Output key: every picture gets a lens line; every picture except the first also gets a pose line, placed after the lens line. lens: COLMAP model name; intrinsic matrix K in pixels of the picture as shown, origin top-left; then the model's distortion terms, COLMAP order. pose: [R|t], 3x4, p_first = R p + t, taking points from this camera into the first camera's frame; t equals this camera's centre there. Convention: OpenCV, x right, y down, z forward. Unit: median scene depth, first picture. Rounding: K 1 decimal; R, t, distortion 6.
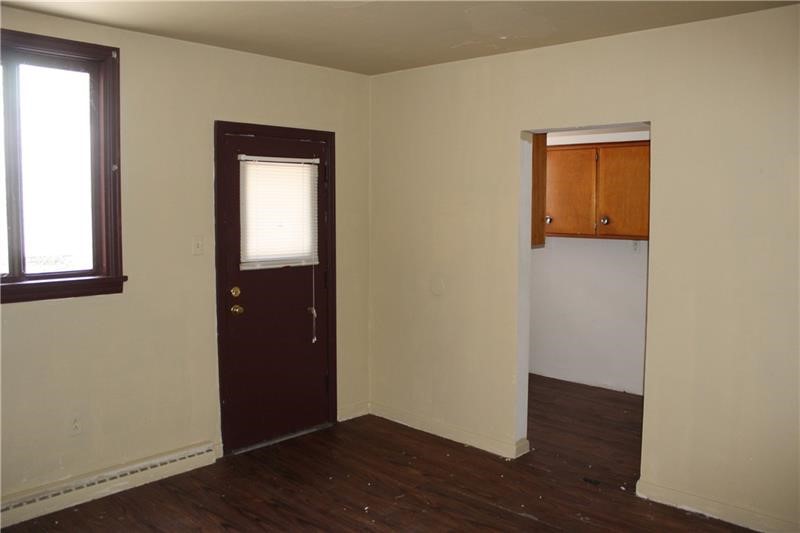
lens RADIAL K [[677.9, 0, 400.0], [0, 677.9, 266.5], [0, 0, 1]] dist [-0.089851, 0.001178]
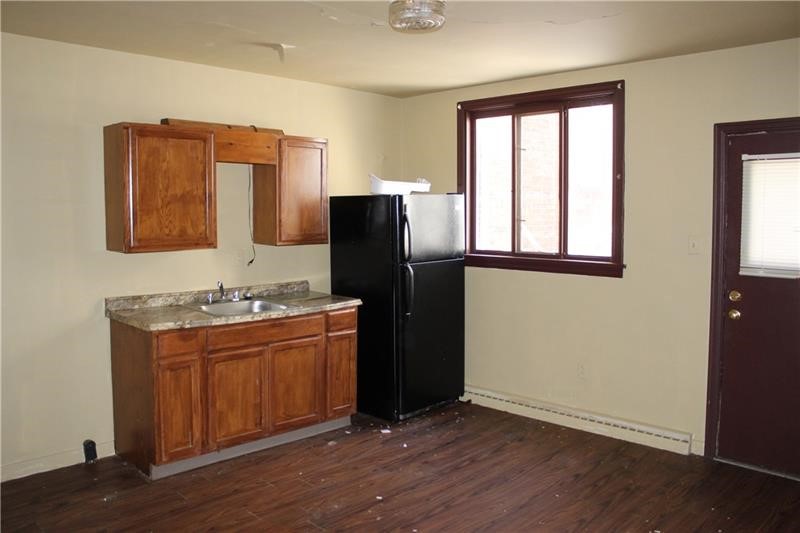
lens RADIAL K [[677.9, 0, 400.0], [0, 677.9, 266.5], [0, 0, 1]] dist [-0.089851, 0.001178]
pose [[-0.033412, 0.076547, -0.996506, 0.812149], [-0.092437, 0.992552, 0.079343, -0.040797], [0.995158, 0.094765, -0.026087, 0.611109]]
